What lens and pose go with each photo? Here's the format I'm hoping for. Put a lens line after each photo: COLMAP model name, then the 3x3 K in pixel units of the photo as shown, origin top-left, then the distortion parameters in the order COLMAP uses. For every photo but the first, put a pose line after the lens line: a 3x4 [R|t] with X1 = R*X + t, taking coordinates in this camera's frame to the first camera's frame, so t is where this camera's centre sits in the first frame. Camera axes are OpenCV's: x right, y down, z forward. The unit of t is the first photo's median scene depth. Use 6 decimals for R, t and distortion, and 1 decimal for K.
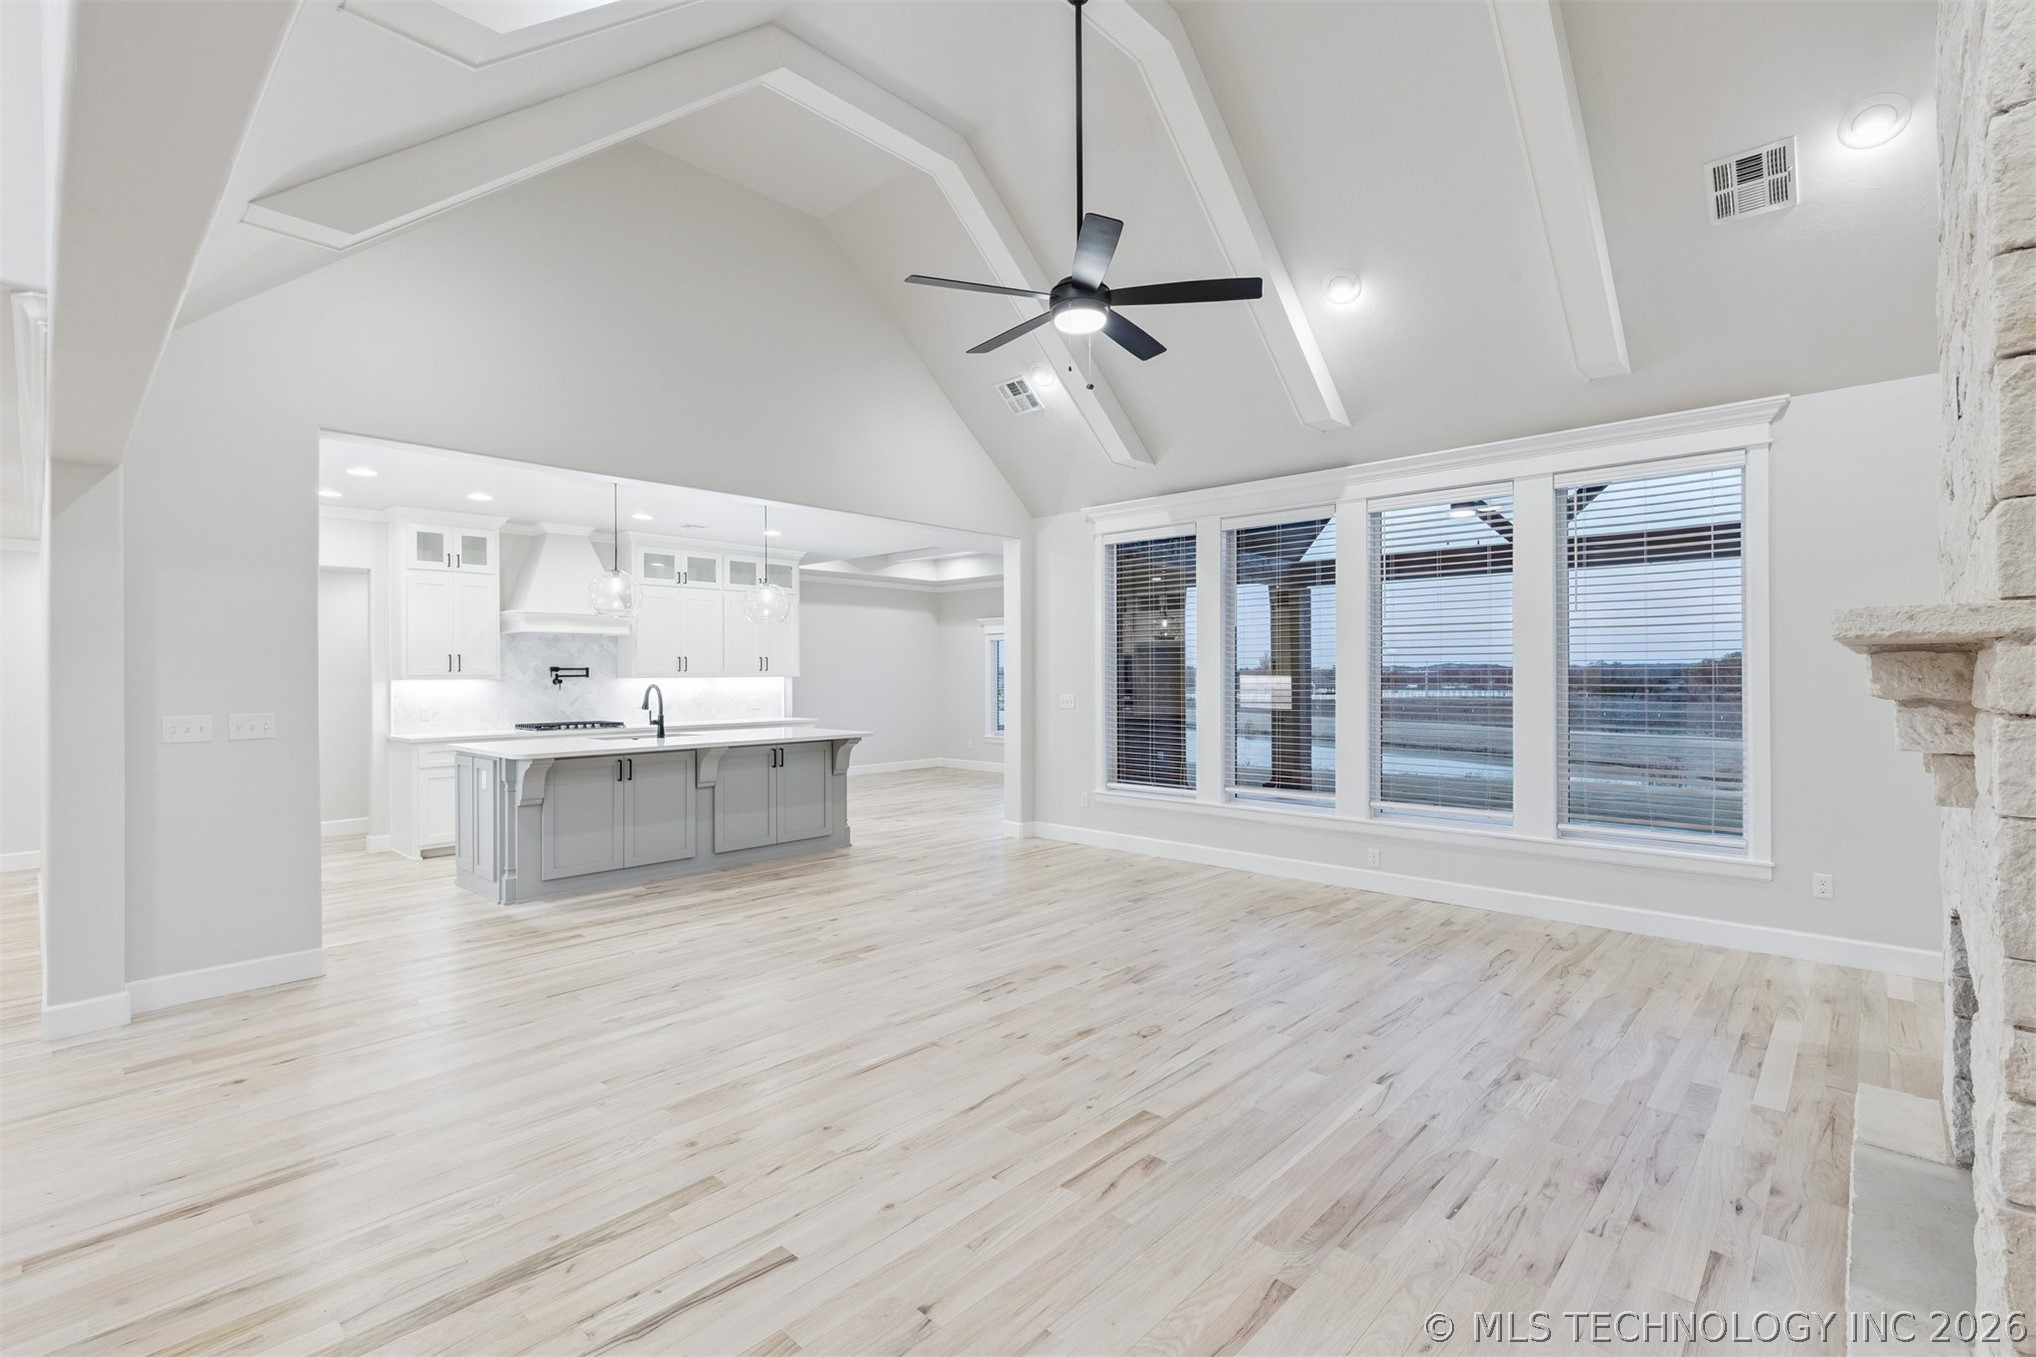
lens RADIAL K [[919.9, 0, 1008.3], [0, 919.9, 697.3], [0, 0, 1]] dist [0.005259, 0.001339]
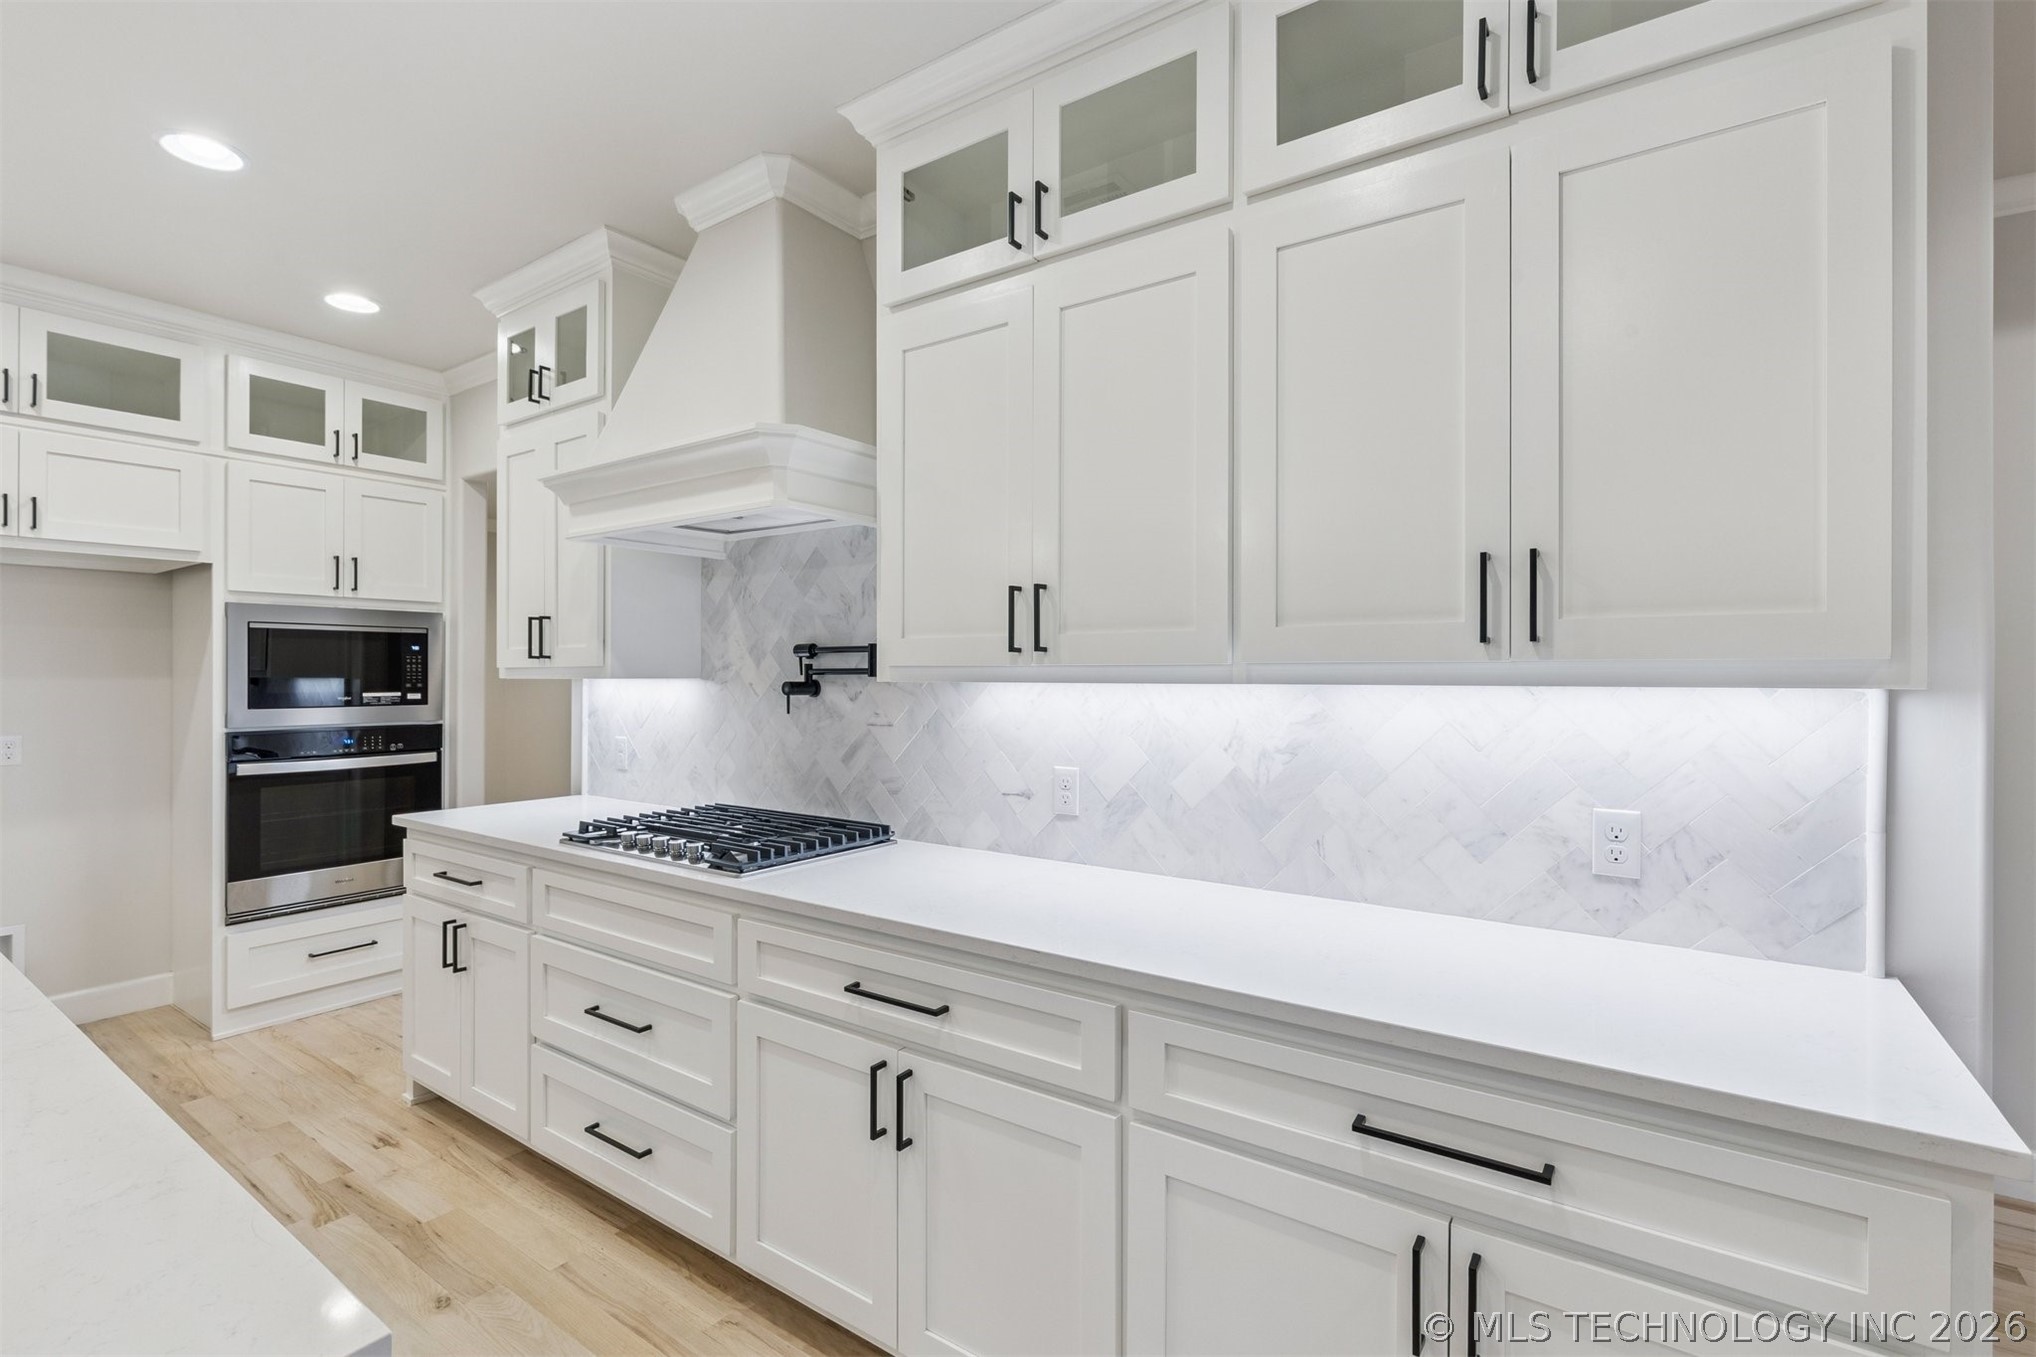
lens RADIAL K [[919.9, 0, 1016.3], [0, 919.9, 673.5], [0, 0, 1]] dist [0.005259, 0.001339]
pose [[0.142699, 0.010341, -0.989712, -0.299919], [-0.030038, 0.999530, 0.006113, -0.052700], [0.989310, 0.028857, 0.142943, 2.016974]]
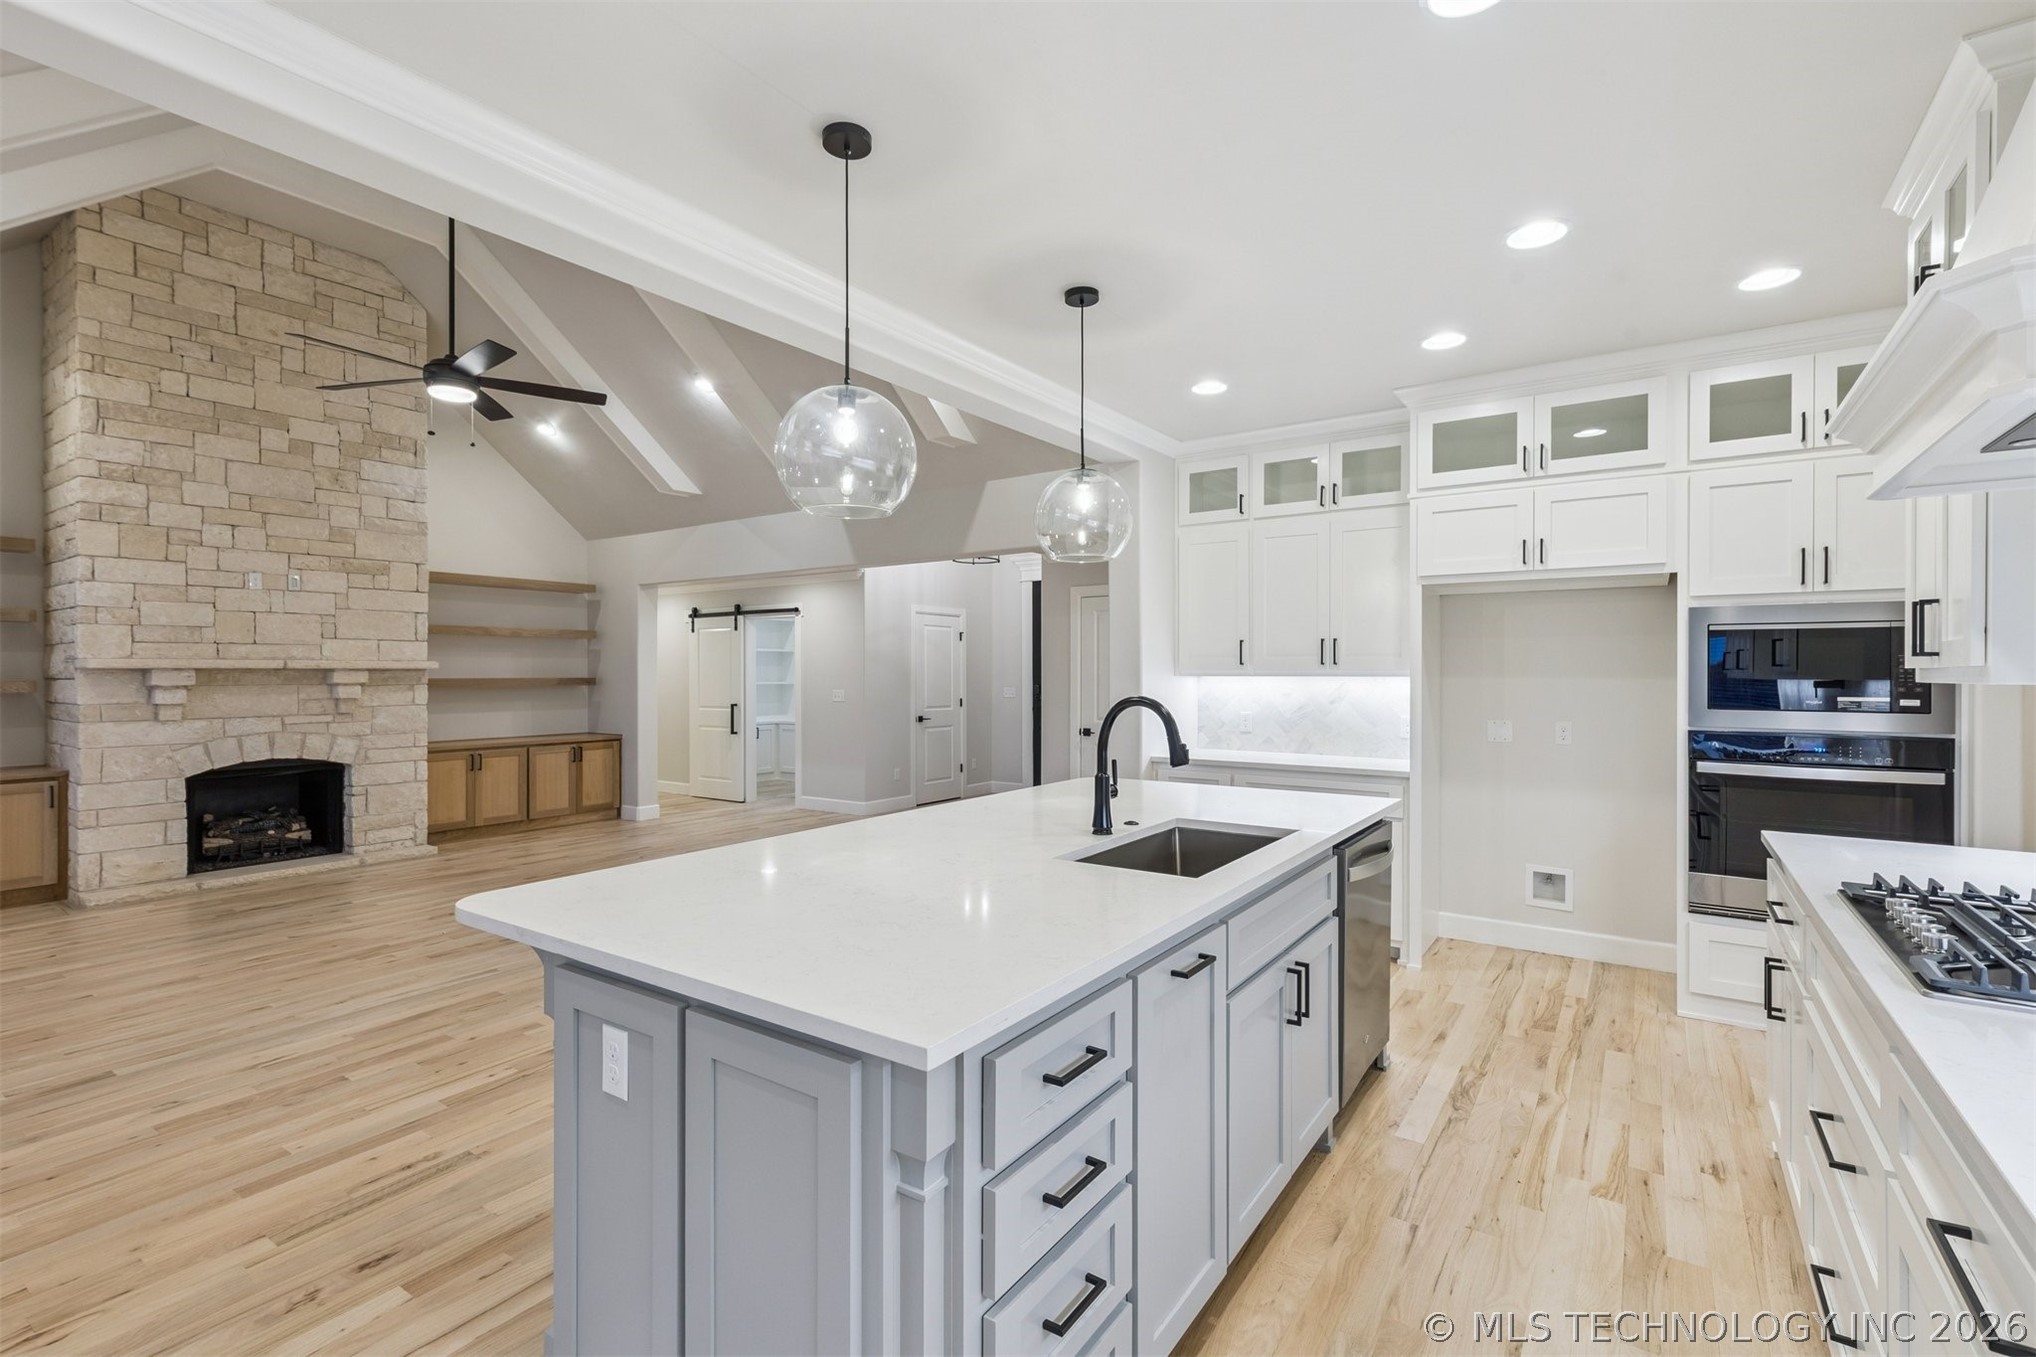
lens RADIAL K [[919.9, 0, 1007.6], [0, 919.9, 671.5], [0, 0, 1]] dist [0.005259, 0.001339]
pose [[-0.988991, 0.009118, -0.147692, -0.453277], [0.005007, 0.999590, 0.028185, -0.057680], [0.147888, 0.027136, -0.988632, 2.212210]]
